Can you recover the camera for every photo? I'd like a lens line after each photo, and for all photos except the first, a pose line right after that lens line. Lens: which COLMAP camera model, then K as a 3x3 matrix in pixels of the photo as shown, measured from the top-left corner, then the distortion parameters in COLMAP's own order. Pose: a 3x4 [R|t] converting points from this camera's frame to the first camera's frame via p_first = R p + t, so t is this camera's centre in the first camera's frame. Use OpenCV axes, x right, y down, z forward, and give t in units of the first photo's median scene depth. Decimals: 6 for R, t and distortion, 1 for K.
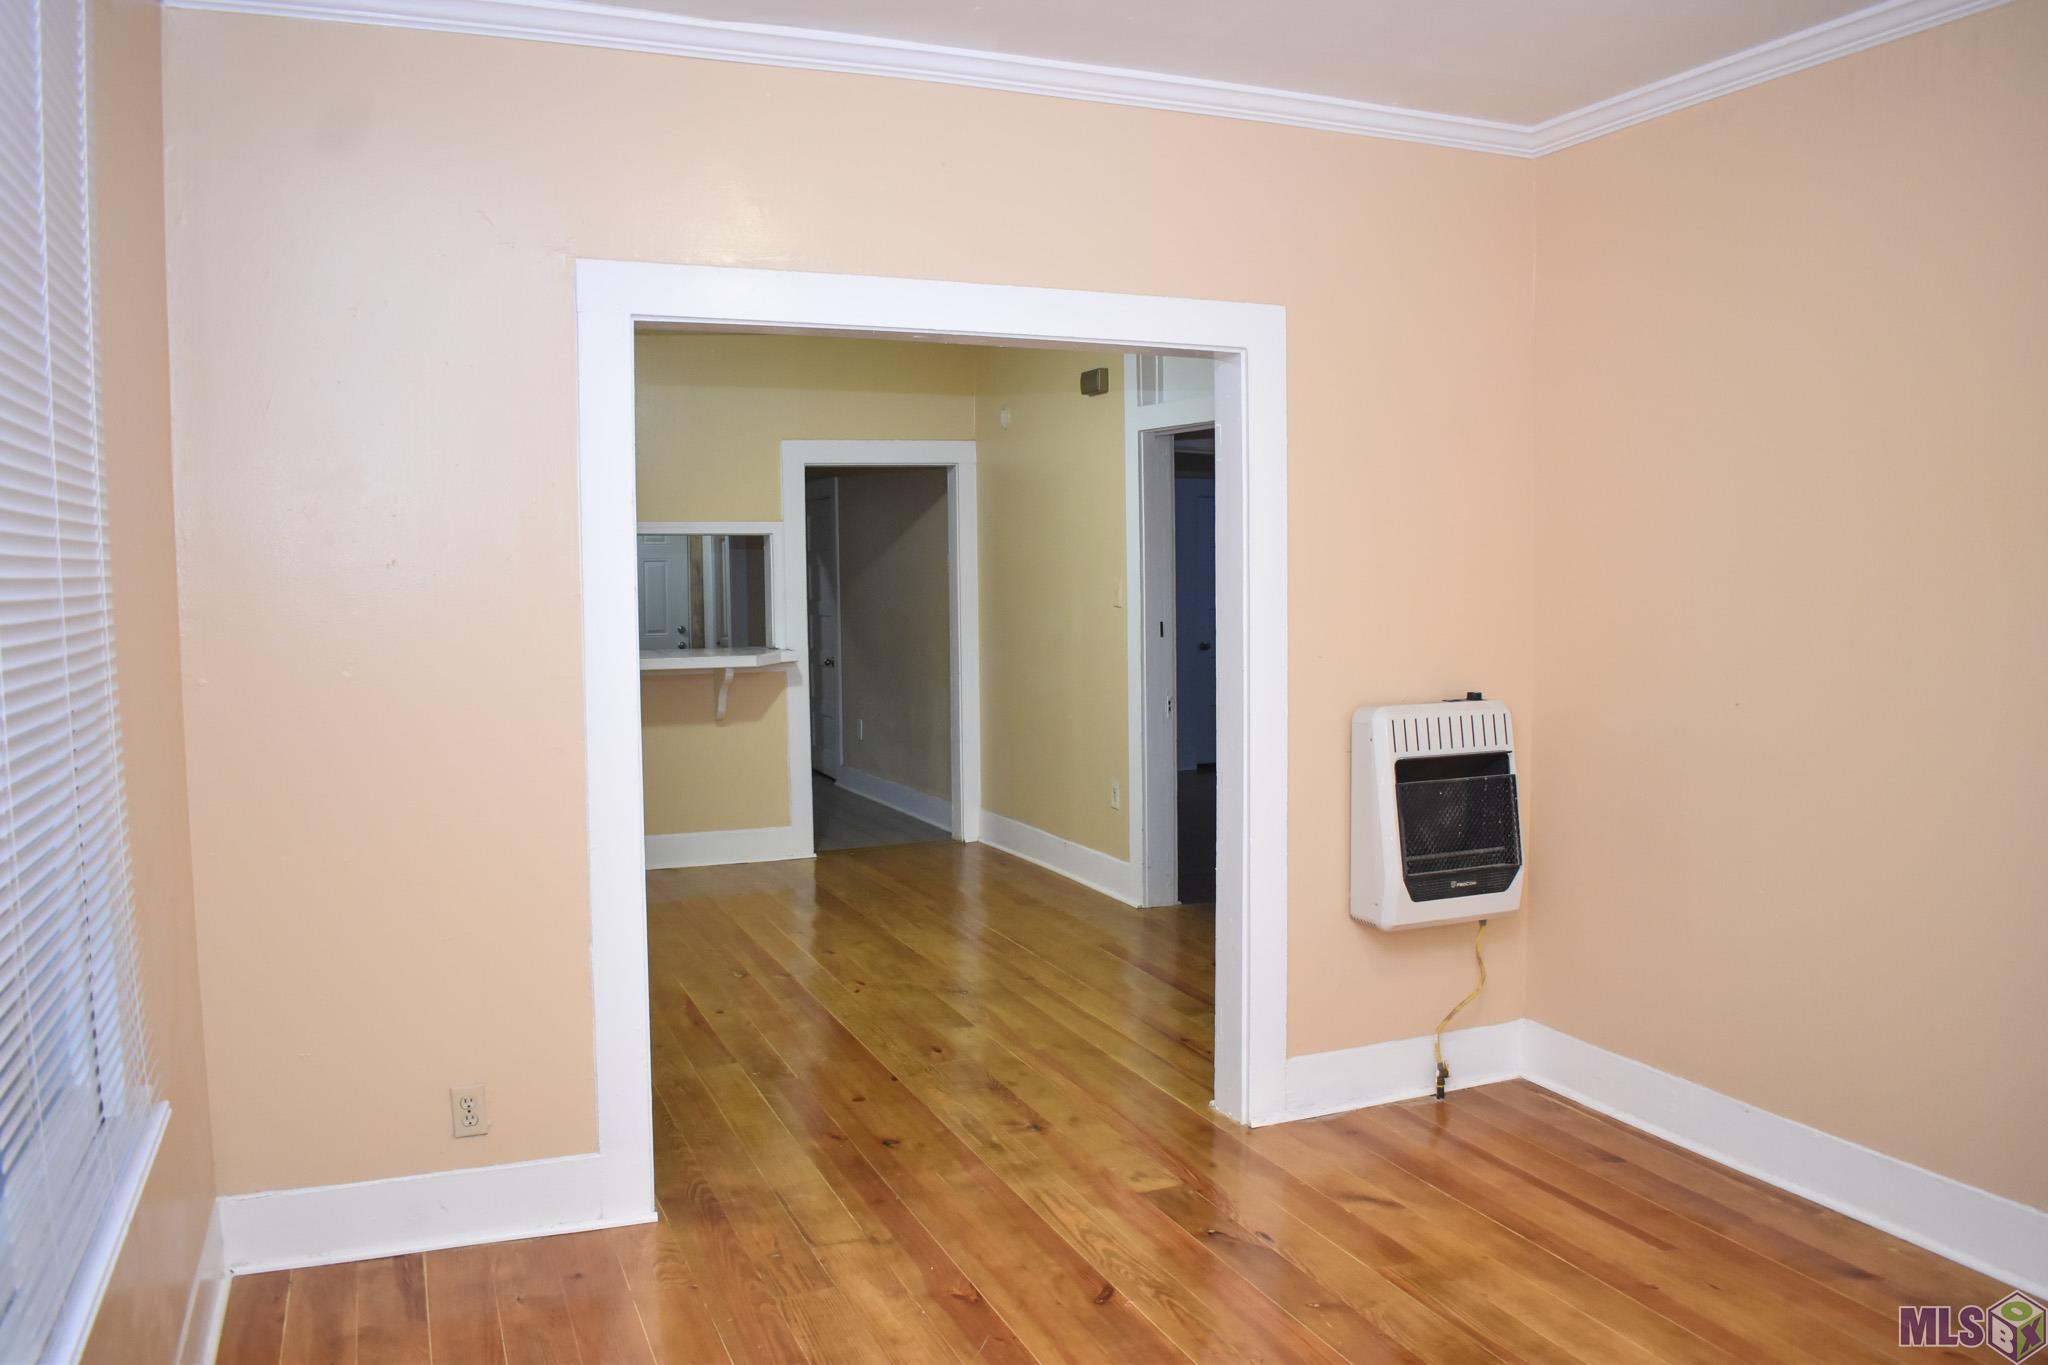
lens RADIAL K [[1590.5, 0, 1024.0], [0, 1590.5, 682.5], [0, 0, 1]] dist [-0.098263, 0.014747]
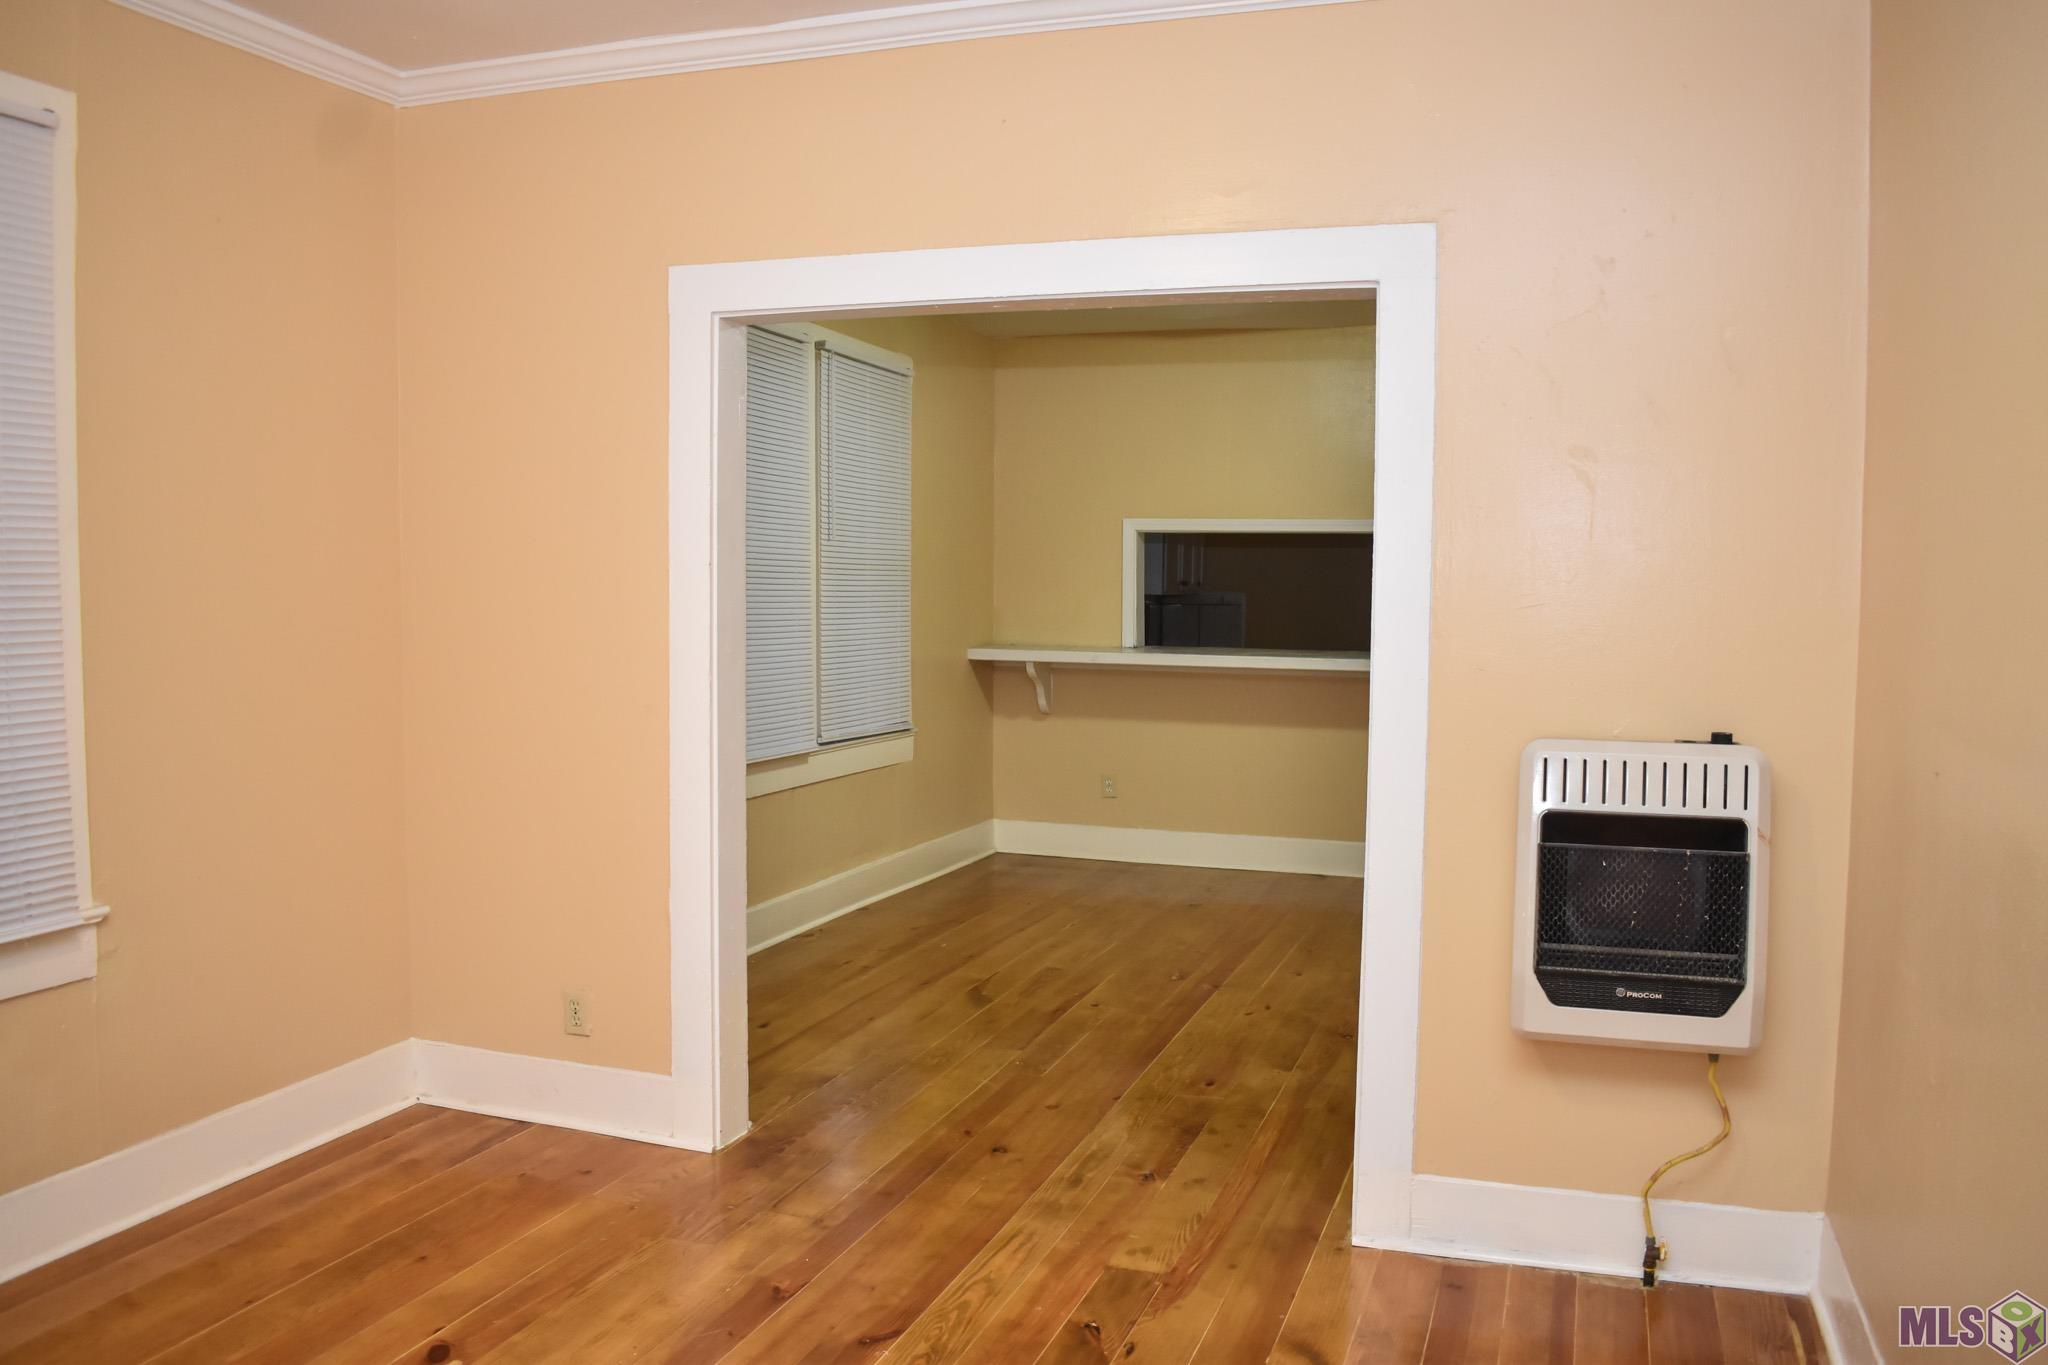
lens RADIAL K [[1590.5, 0, 1024.0], [0, 1590.5, 682.5], [0, 0, 1]] dist [-0.098263, 0.014747]
pose [[0.745034, 0.056612, -0.664620, 0.541714], [-0.062621, 0.997928, 0.014805, -0.007266], [0.664081, 0.030589, 0.747035, 0.280754]]
